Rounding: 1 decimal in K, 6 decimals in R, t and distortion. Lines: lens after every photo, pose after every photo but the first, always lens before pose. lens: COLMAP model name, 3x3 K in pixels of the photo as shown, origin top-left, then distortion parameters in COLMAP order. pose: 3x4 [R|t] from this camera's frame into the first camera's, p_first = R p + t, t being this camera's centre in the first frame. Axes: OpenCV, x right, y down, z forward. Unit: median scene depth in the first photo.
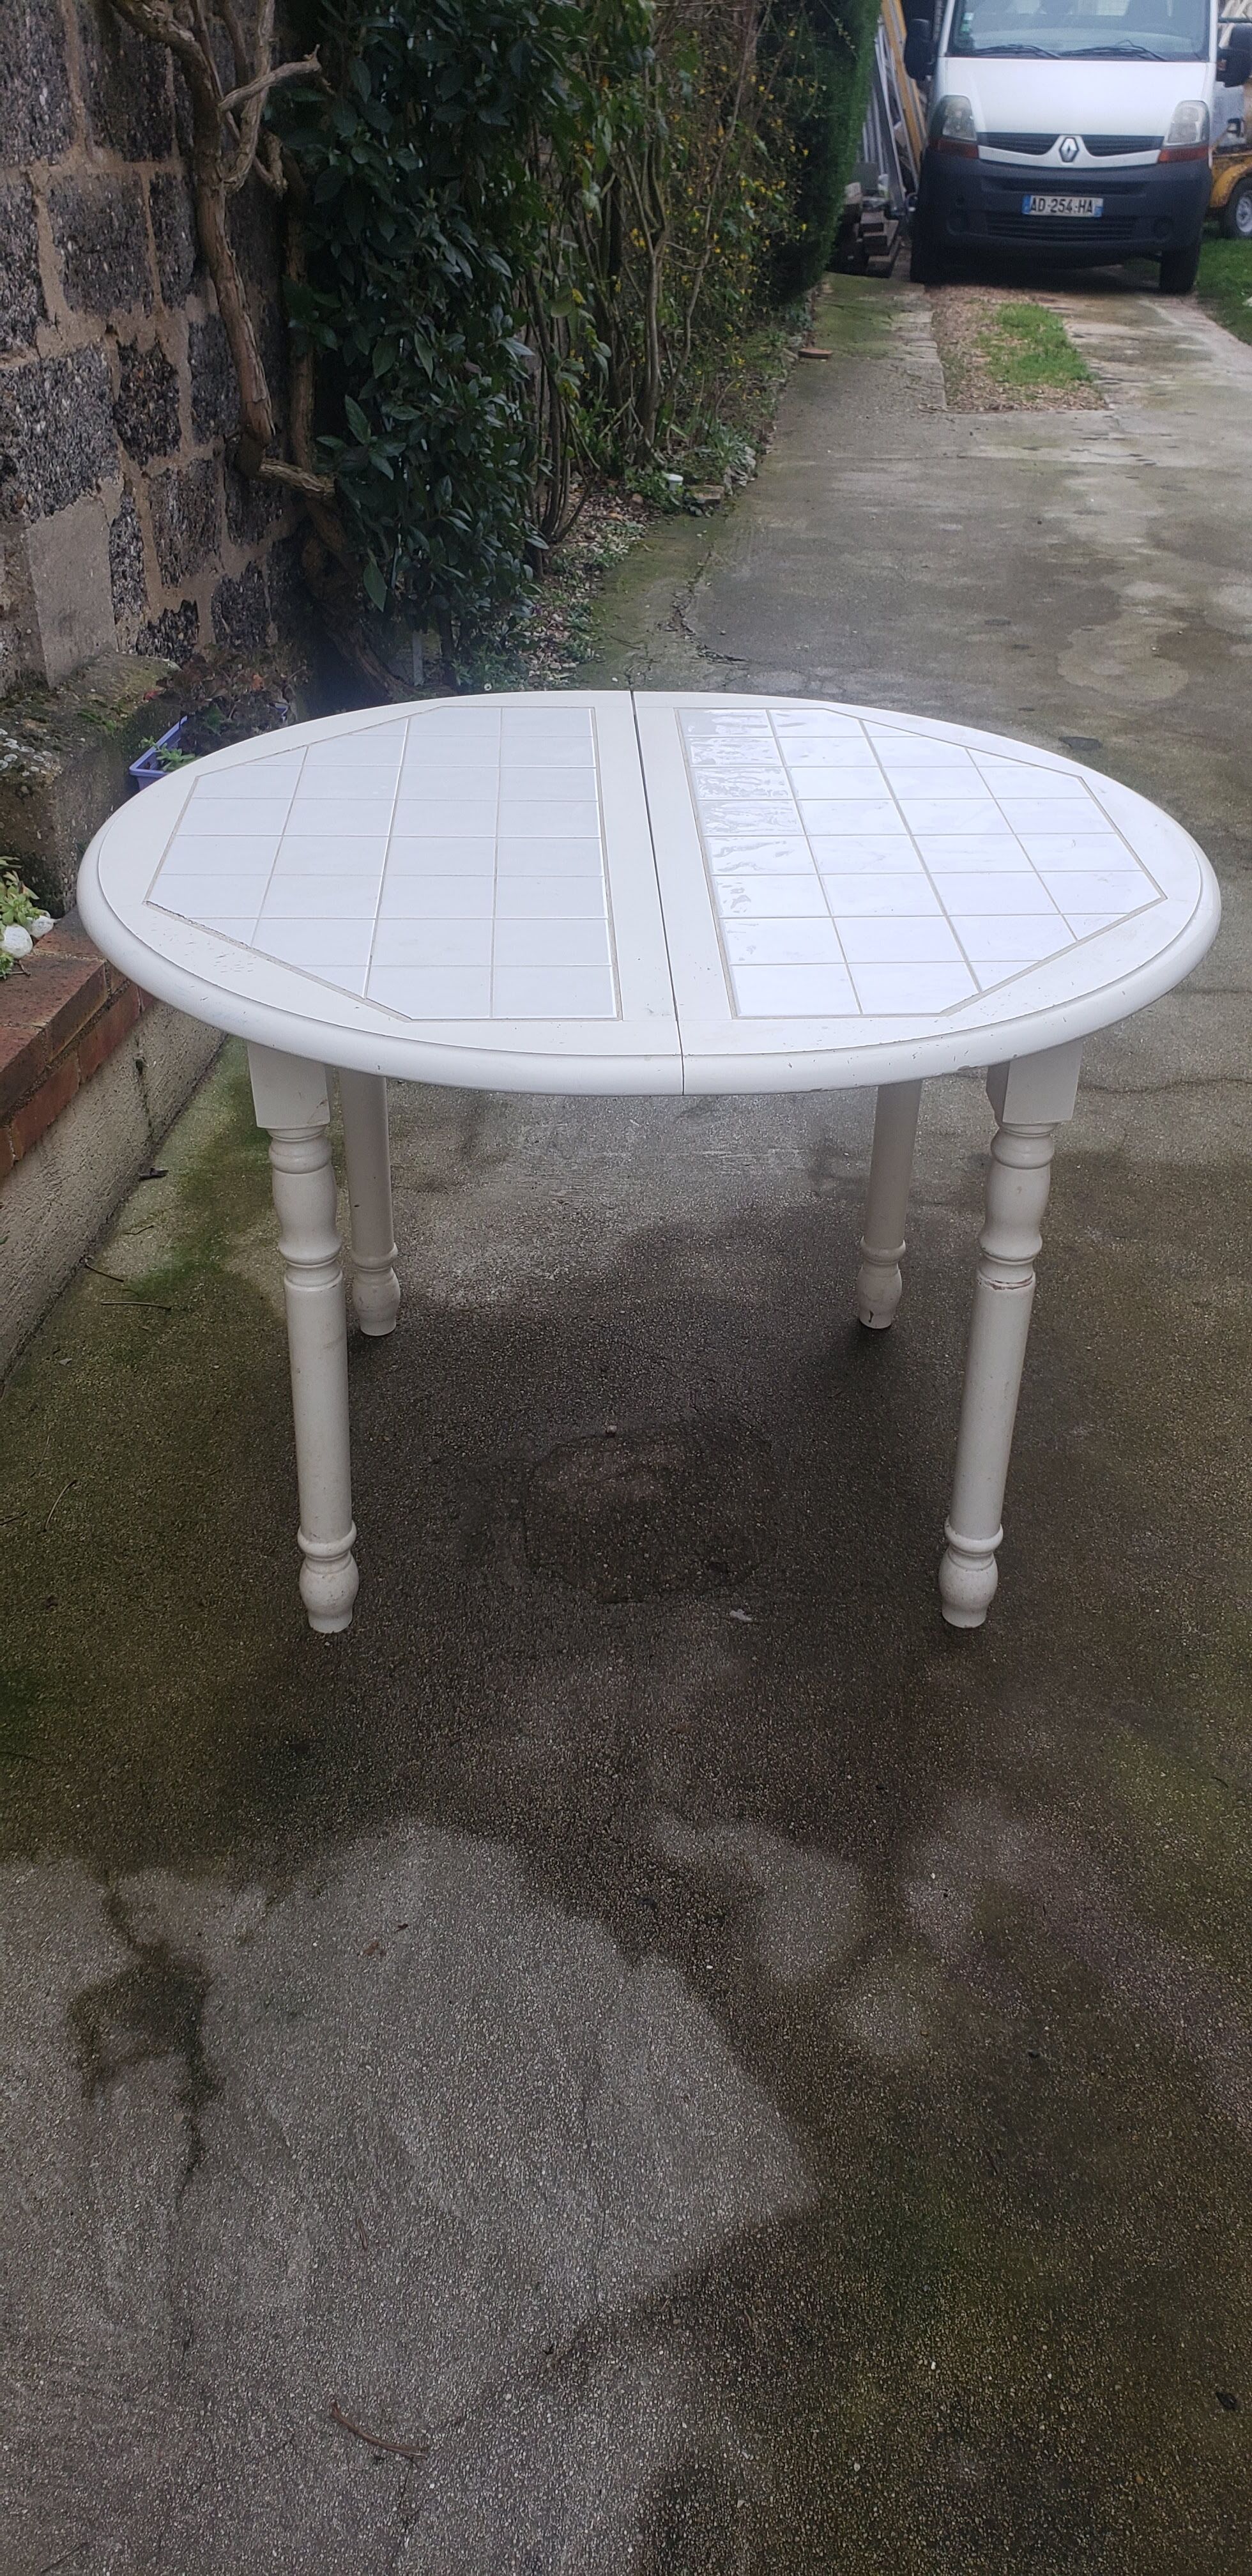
lens RADIAL K [[1996.3, 0, 667.4], [0, 1996.3, 1243.4], [0, 0, 1]] dist [0.191244, -0.544405]
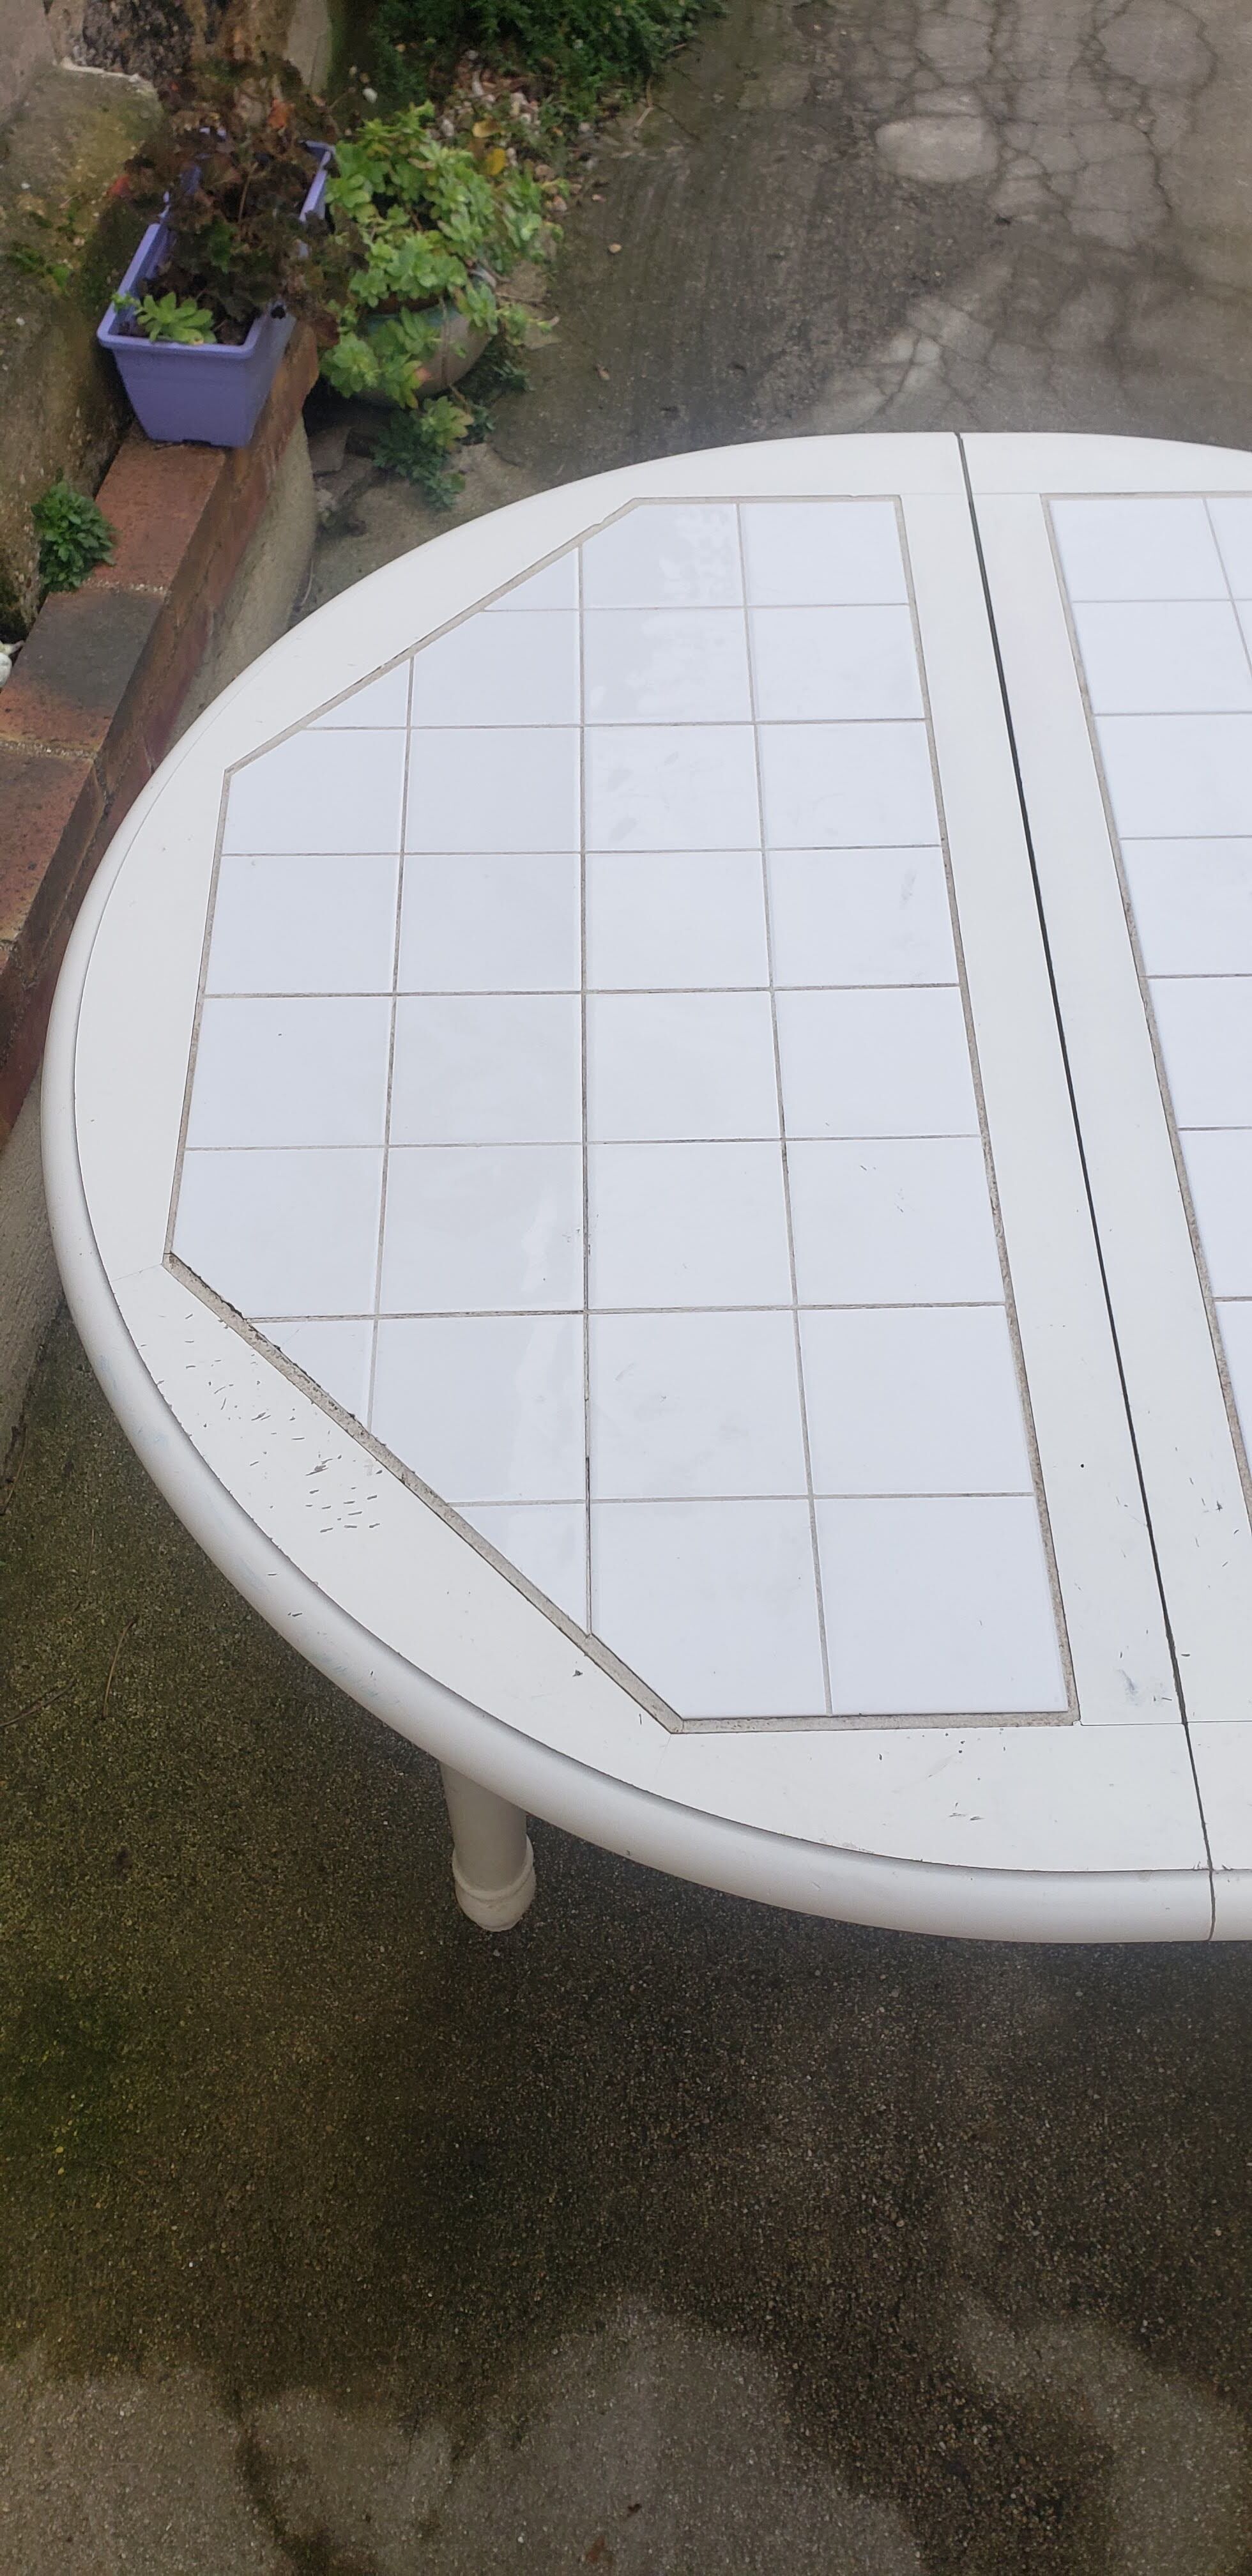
lens RADIAL K [[2076.4, 0, 656.4], [0, 2076.4, 1293.1], [0, 0, 1]] dist [-0.044344, 0.132871]
pose [[0.999312, 0.018853, -0.031951, -0.093059], [-0.003854, 0.909347, 0.416021, -0.346184], [0.036898, -0.415611, 0.908794, 0.425720]]
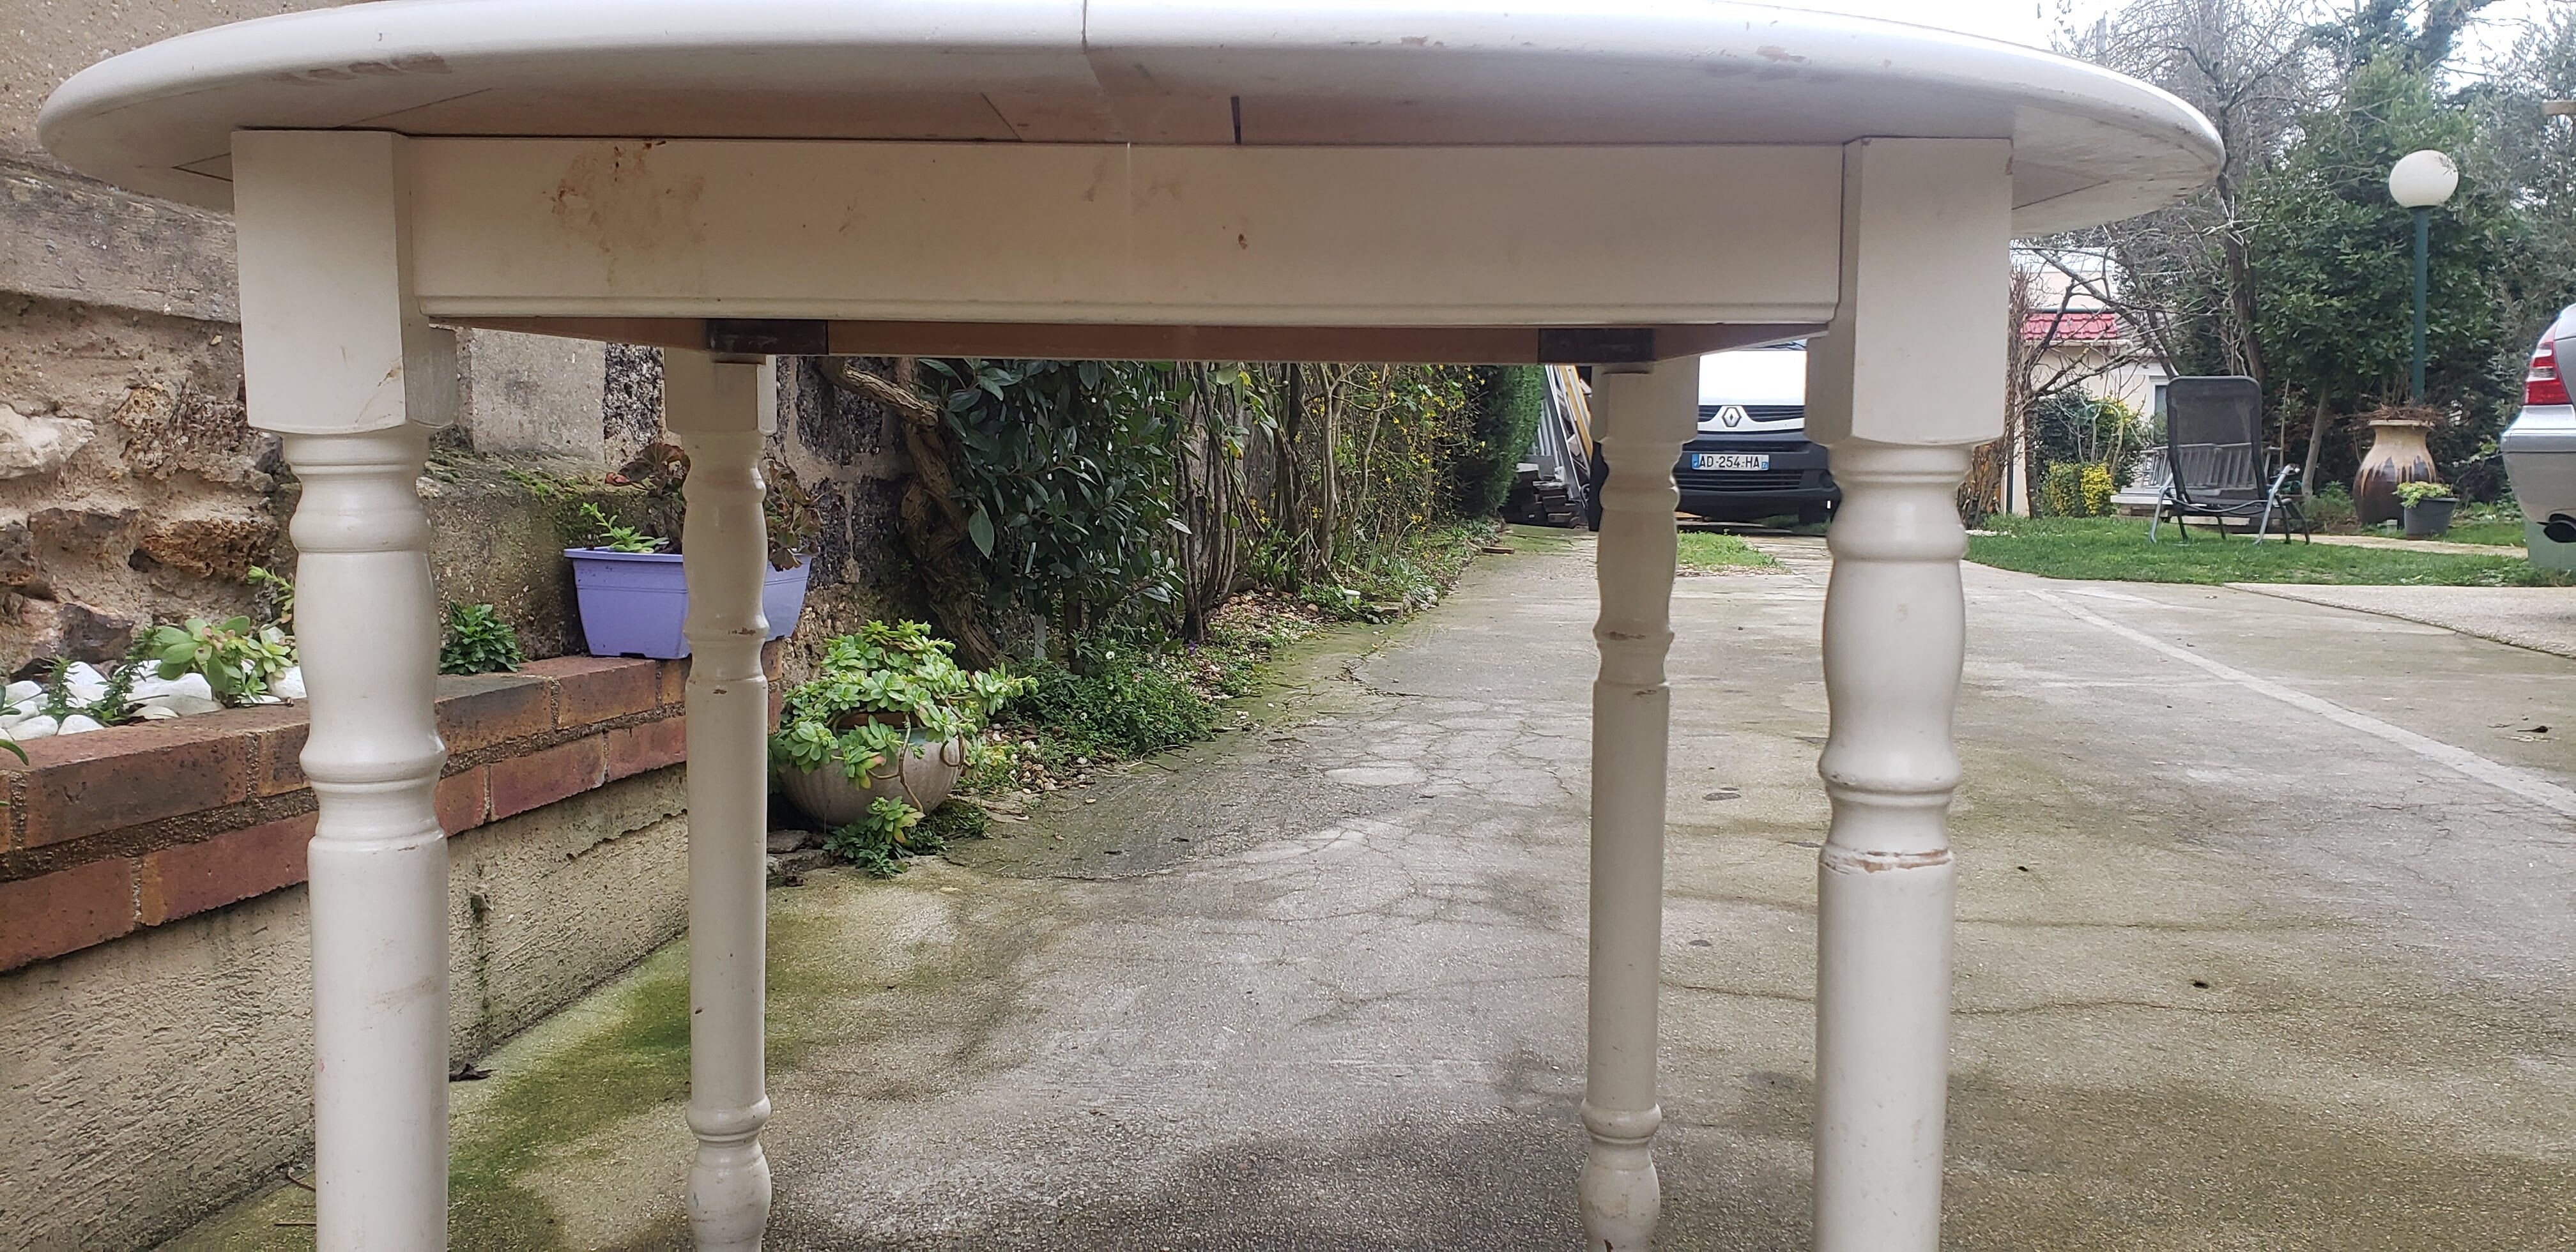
lens RADIAL K [[1996.3, 0, 1282.0], [0, 1996.3, 534.8], [0, 0, 1]] dist [0.191244, -0.544405]
pose [[0.998952, -0.010274, -0.044604, 0.048750], [-0.011583, 0.886021, -0.463500, 0.155217], [0.044282, 0.463531, 0.884973, 0.514029]]
